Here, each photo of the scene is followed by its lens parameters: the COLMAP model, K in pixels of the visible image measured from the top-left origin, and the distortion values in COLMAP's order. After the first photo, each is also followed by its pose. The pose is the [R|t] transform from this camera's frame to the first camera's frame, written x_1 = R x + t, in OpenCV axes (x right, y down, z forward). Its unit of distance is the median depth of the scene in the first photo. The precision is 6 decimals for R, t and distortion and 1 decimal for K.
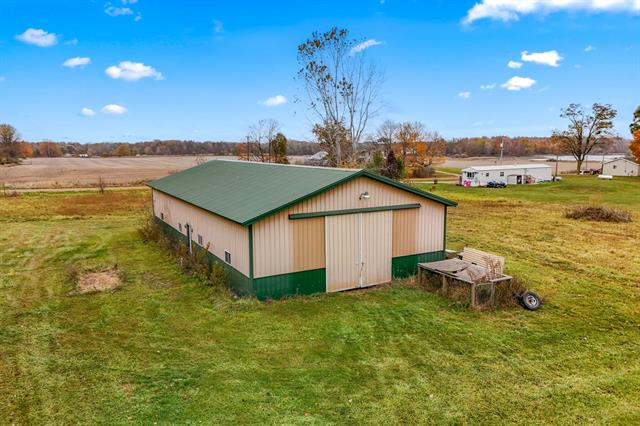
lens RADIAL K [[467.7, 0, 322.3], [0, 467.7, 213.8], [0, 0, 1]] dist [0.094795, -0.087625]
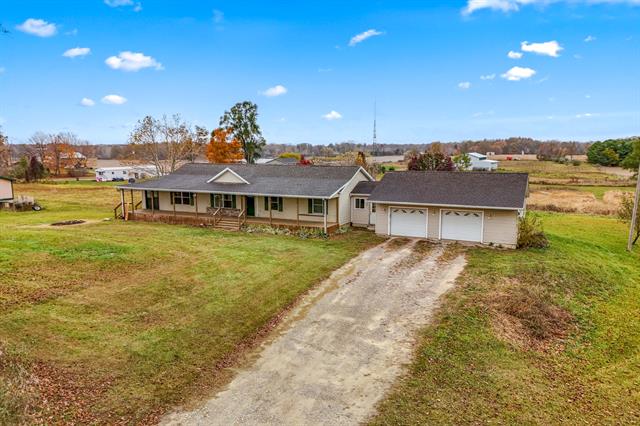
lens RADIAL K [[467.7, 0, 322.3], [0, 467.7, 213.8], [0, 0, 1]] dist [0.094795, -0.087625]
pose [[0.825420, -0.074241, 0.559617, 0.046214], [0.076551, 0.996878, 0.019339, 0.066983], [-0.559305, 0.026876, 0.828526, -0.607160]]
